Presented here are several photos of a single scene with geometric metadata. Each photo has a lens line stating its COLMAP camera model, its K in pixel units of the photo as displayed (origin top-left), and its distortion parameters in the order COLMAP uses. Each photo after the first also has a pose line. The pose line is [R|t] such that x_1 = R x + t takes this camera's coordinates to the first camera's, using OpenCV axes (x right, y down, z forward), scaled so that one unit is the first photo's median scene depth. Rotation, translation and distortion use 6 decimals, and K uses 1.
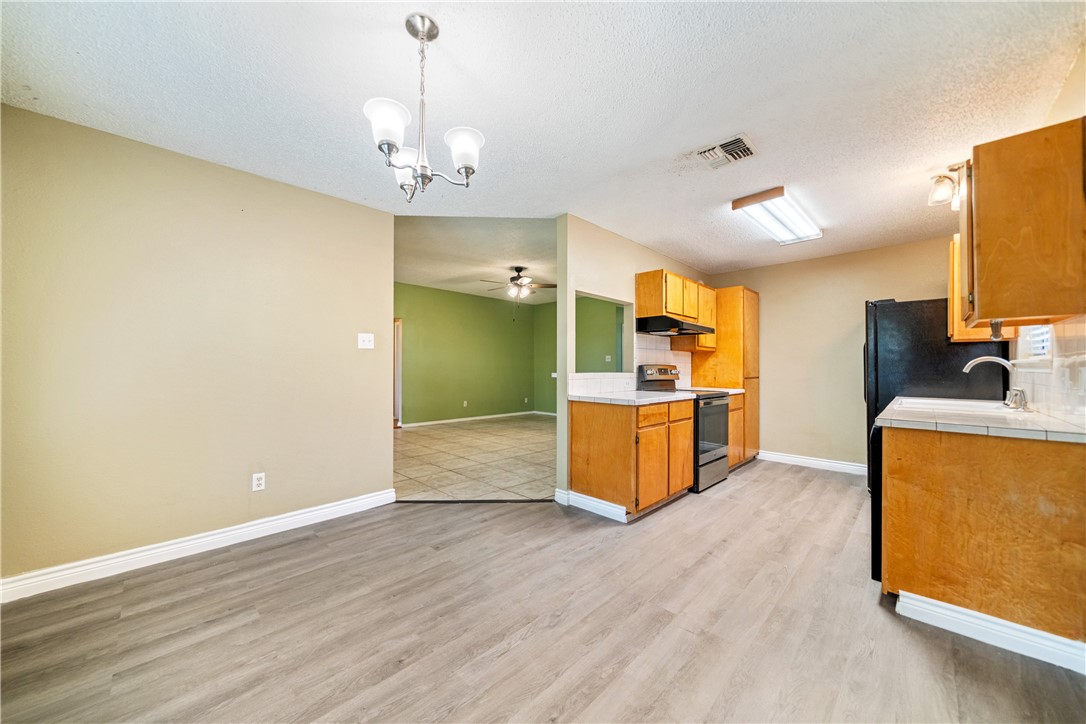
lens RADIAL K [[389.8, 0, 543.2], [0, 389.8, 364.3], [0, 0, 1]] dist [0.001852, -0.000231]
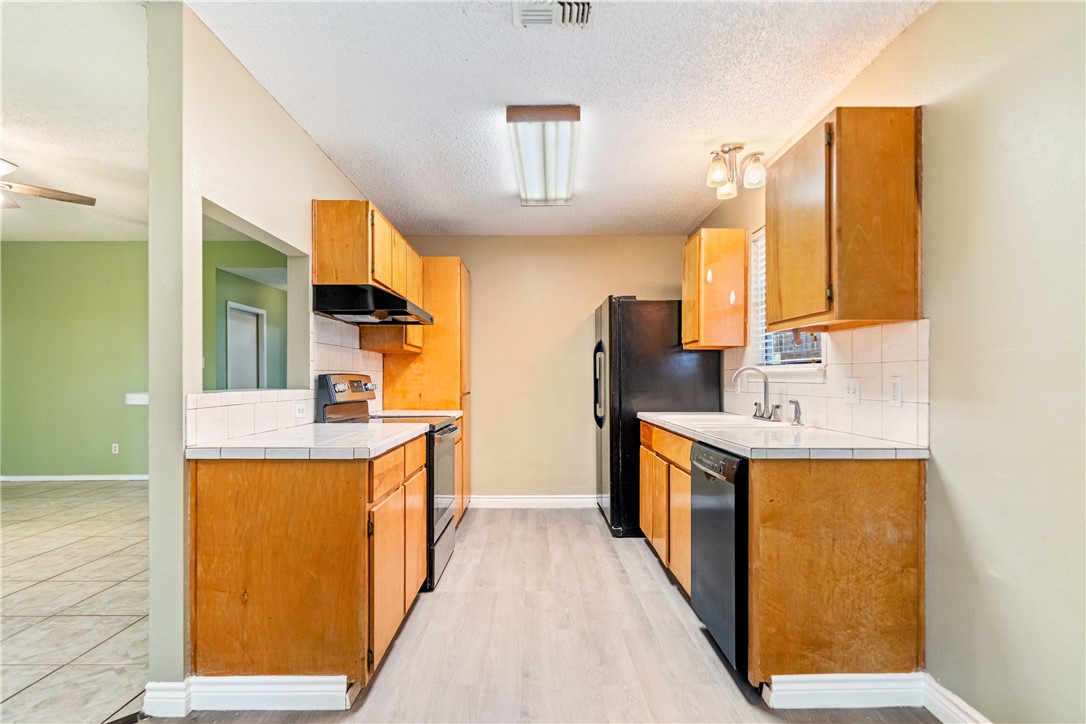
lens RADIAL K [[544.2, 0, 539.3], [0, 544.2, 378.0], [0, 0, 1]] dist [0.002626, 0.000896]
pose [[0.708141, -0.002942, 0.706065, -0.076482], [-0.002327, 0.999976, 0.006501, 0.001492], [-0.706068, -0.006247, 0.708117, 0.321588]]
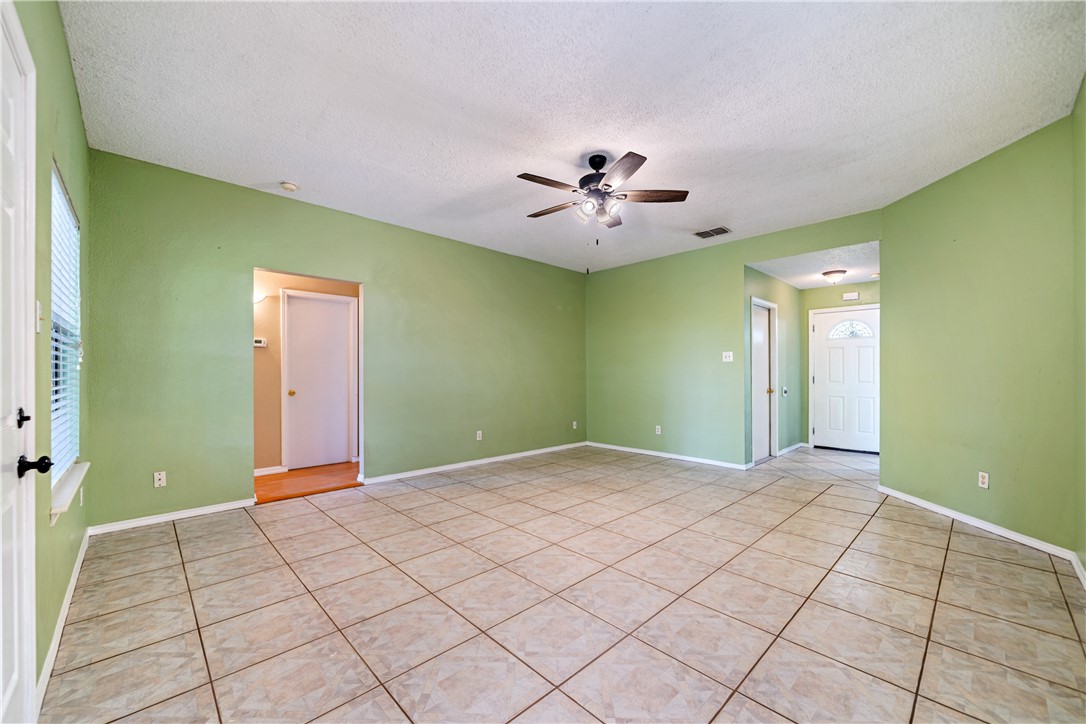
lens RADIAL K [[431.9, 0, 549.8], [0, 431.9, 375.6], [0, 0, 1]] dist [0.001599, -0.001931]
pose [[0.999634, -0.003479, -0.026825, -0.197301], [0.003887, 0.999877, 0.015170, 0.004683], [0.026769, -0.015268, 0.999525, 0.888521]]
